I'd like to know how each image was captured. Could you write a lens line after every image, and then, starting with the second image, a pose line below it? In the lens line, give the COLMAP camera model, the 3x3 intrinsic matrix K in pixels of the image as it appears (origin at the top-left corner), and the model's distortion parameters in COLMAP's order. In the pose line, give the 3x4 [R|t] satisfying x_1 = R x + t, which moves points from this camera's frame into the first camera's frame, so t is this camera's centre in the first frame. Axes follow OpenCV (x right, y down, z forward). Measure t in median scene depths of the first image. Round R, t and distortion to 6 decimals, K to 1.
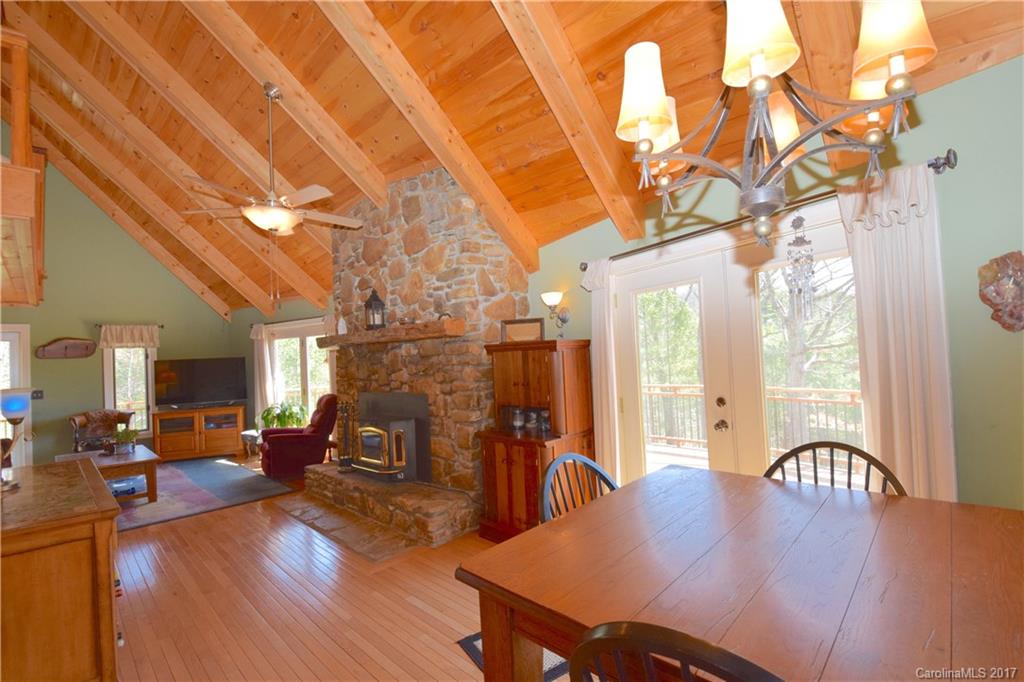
lens RADIAL K [[454.0, 0, 516.4], [0, 454.0, 343.7], [0, 0, 1]] dist [0.010357, -0.017335]
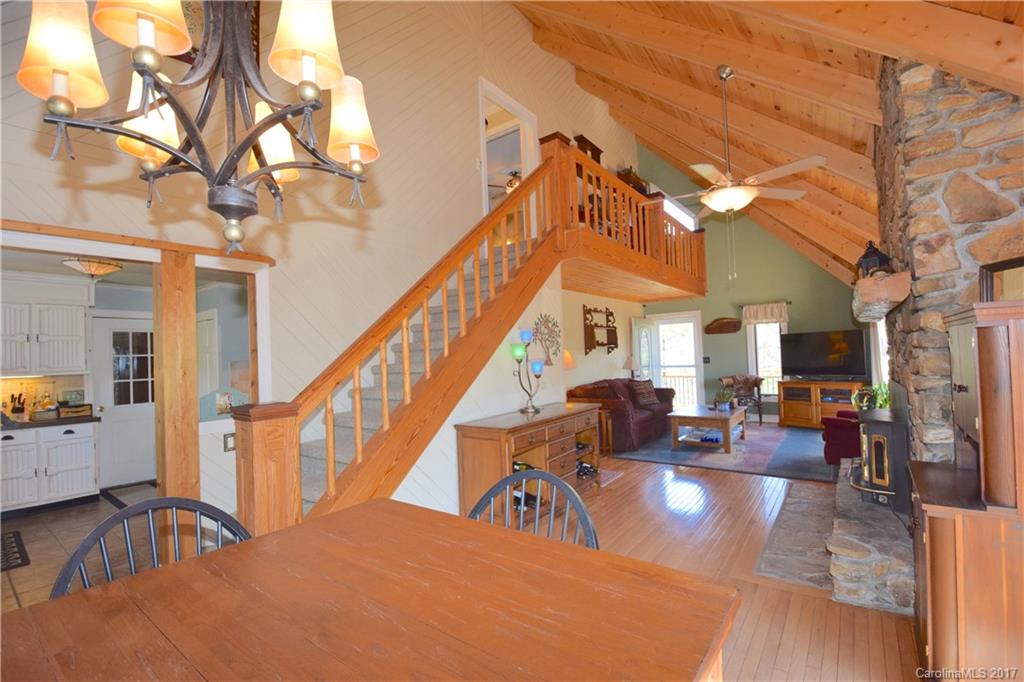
lens RADIAL K [[454.0, 0, 516.4], [0, 454.0, 343.7], [0, 0, 1]] dist [0.010357, -0.017335]
pose [[0.117754, 0.013297, -0.992954, 0.250702], [0.061283, 0.997907, 0.020631, -0.002731], [0.991150, -0.063281, 0.116692, 0.235403]]
